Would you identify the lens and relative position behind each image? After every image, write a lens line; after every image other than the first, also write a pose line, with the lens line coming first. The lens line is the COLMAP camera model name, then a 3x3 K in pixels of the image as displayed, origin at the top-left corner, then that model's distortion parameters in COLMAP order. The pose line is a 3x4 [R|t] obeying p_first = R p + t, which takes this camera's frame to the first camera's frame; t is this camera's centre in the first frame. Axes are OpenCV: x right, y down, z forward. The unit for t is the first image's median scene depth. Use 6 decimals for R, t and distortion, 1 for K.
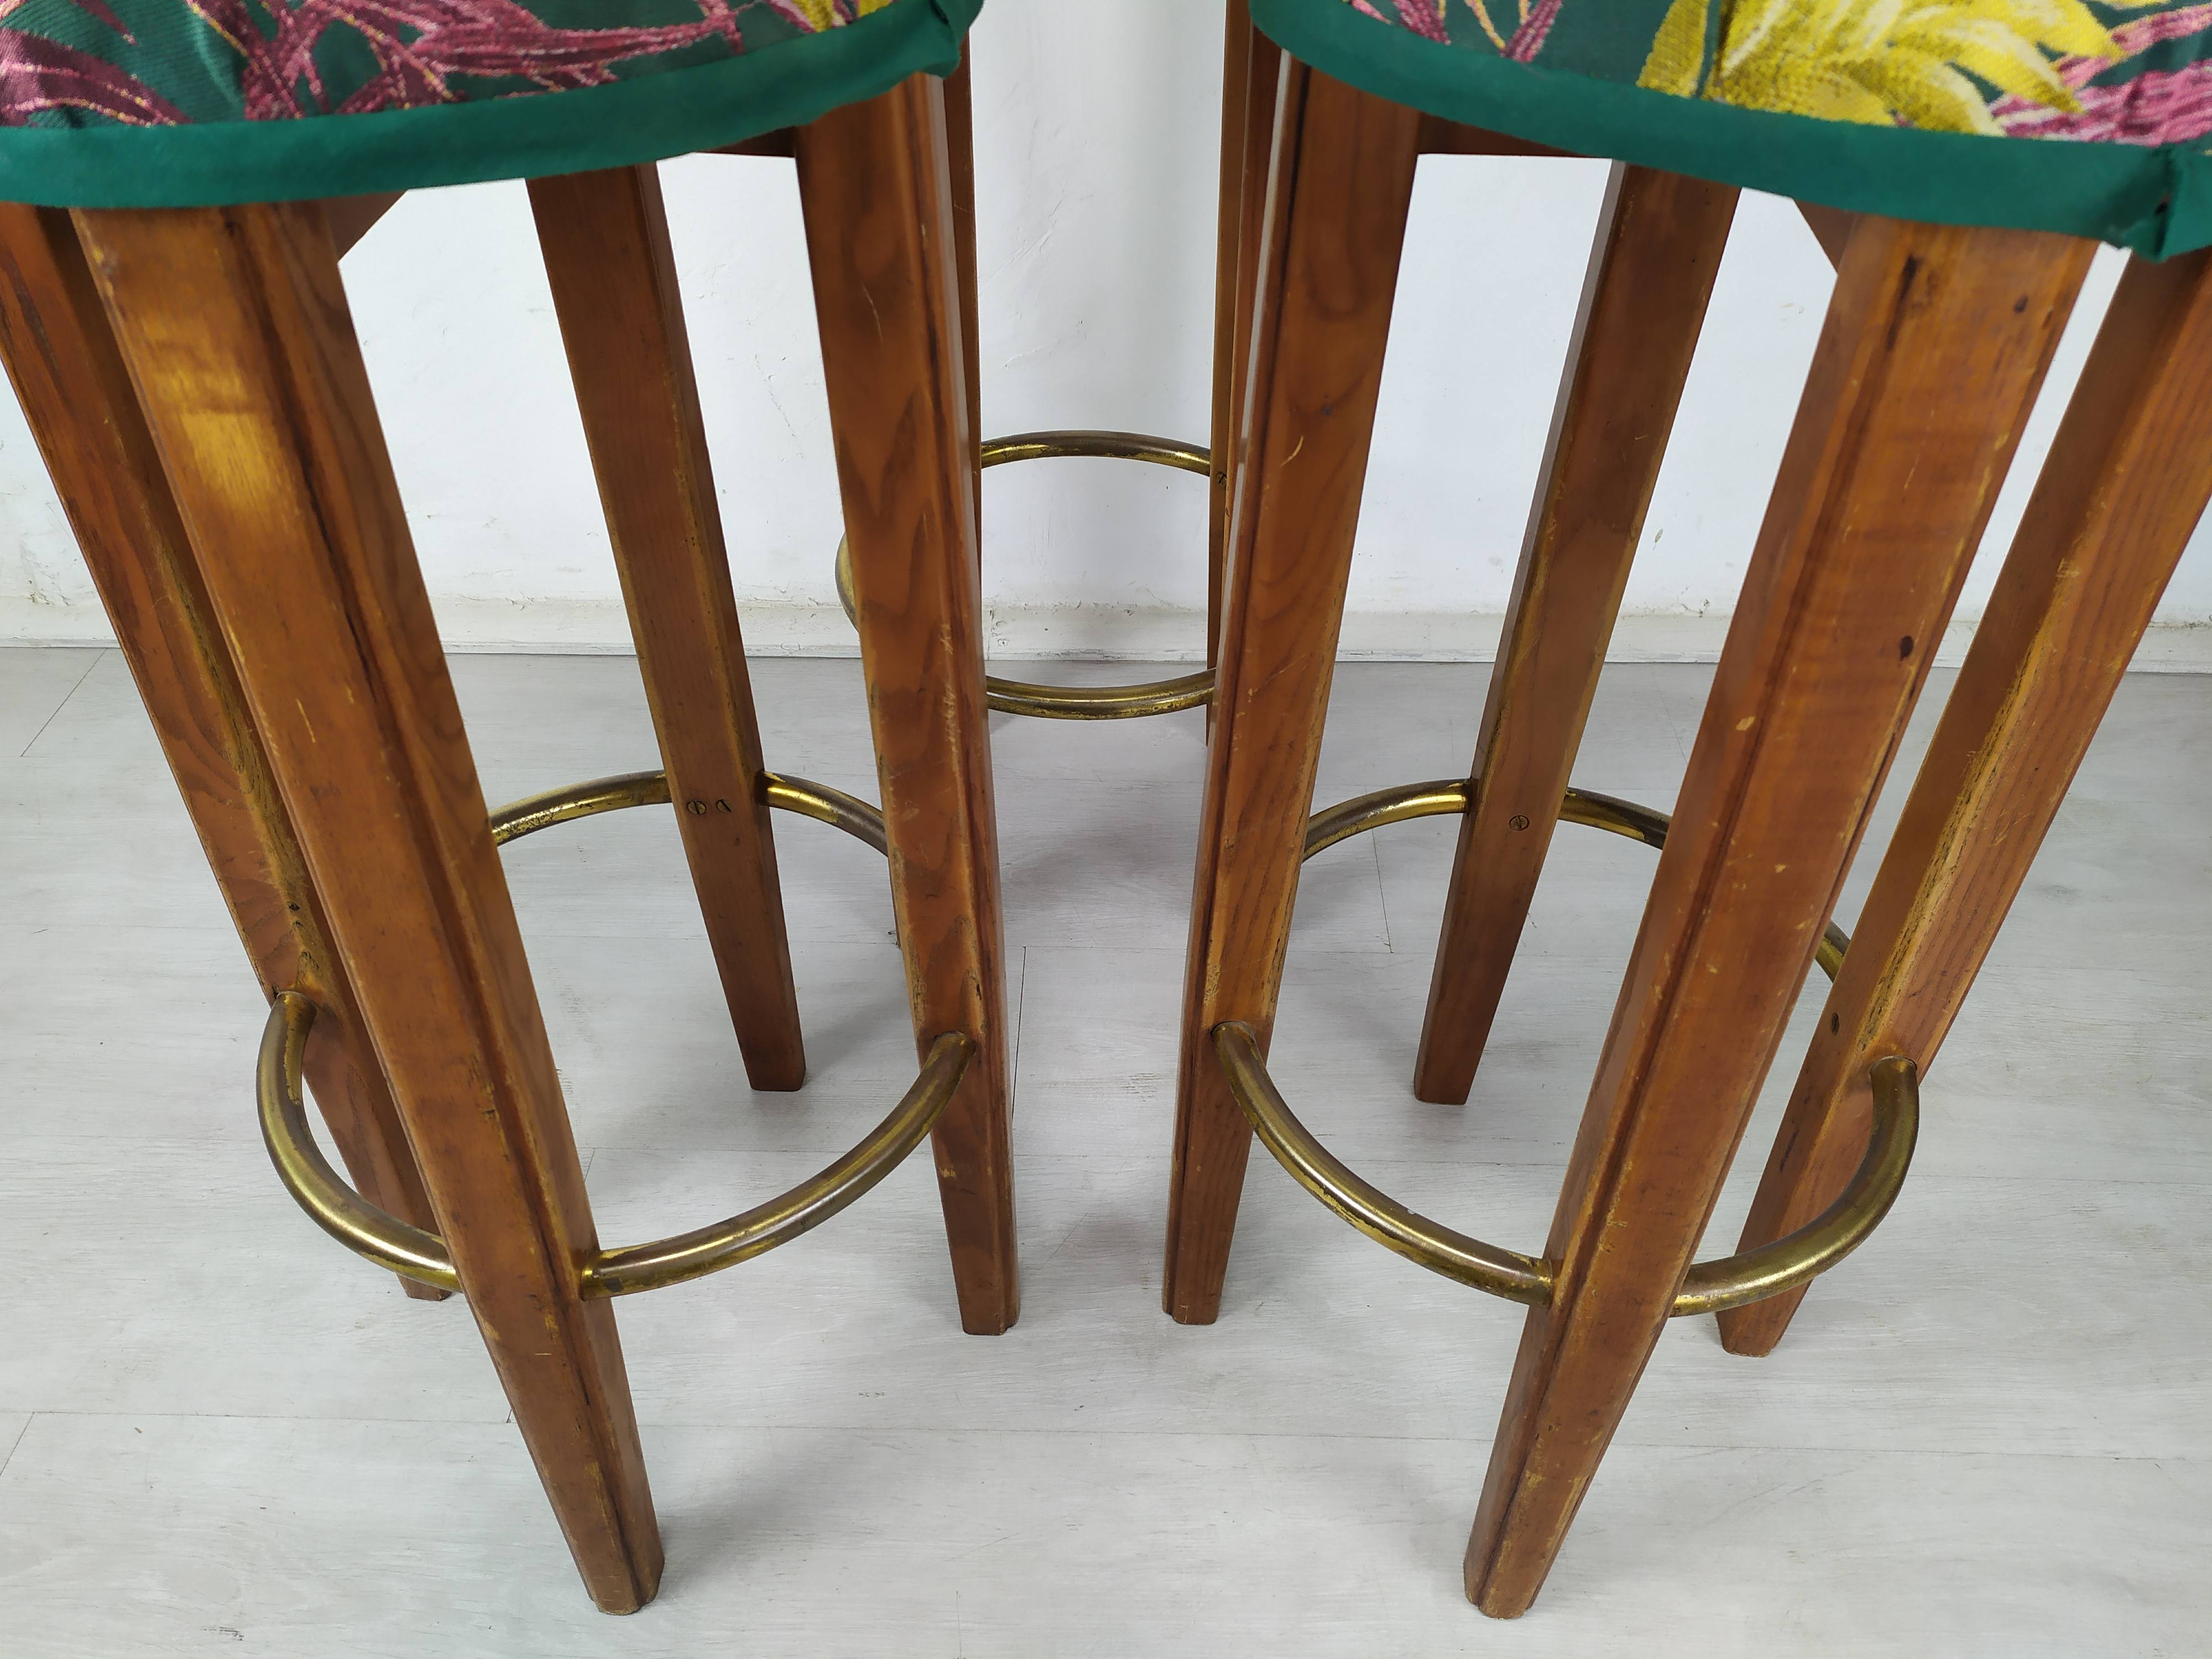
lens RADIAL K [[1667.2, 0, 1113.9], [0, 1667.2, 826.5], [0, 0, 1]] dist [0.066685, -0.059096]
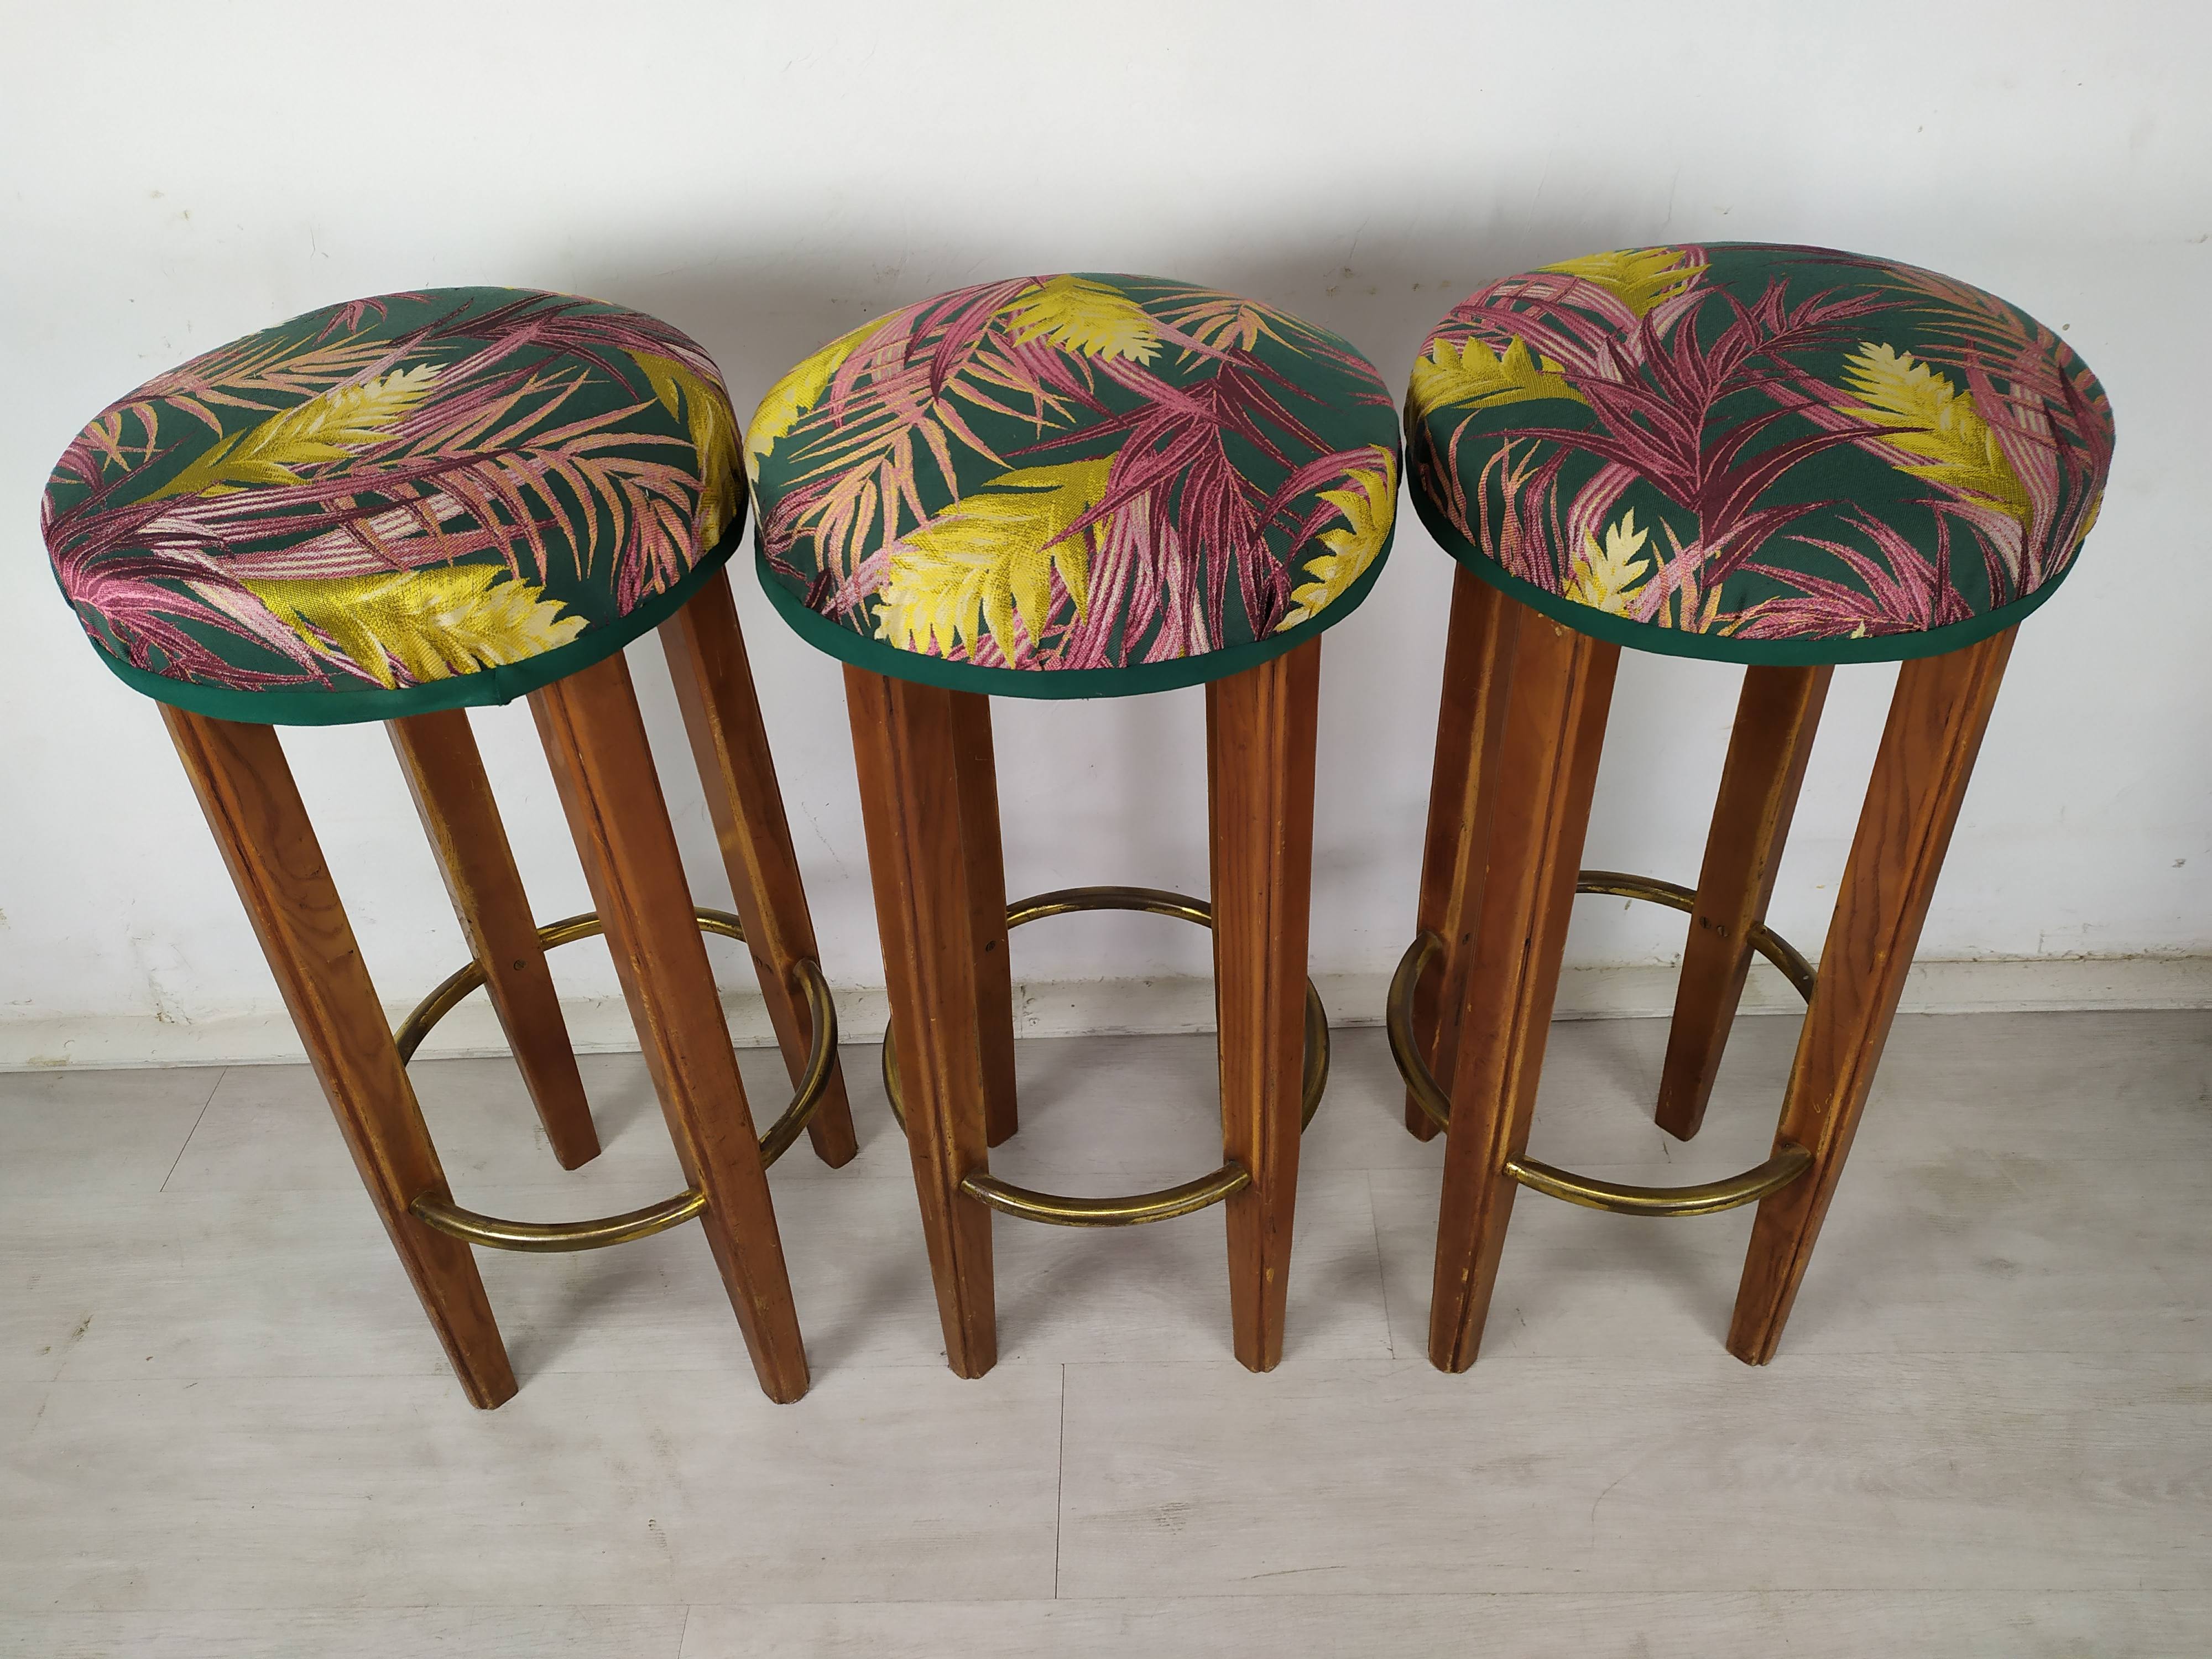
lens RADIAL K [[1683.9, 0, 1120.9], [0, 1683.9, 821.2], [0, 0, 1]] dist [0.028165, -0.006599]
pose [[0.998891, -0.042343, -0.020600, 0.030599], [0.041894, 0.998885, -0.021768, -0.348838], [0.021499, 0.020881, 0.999551, -0.169046]]
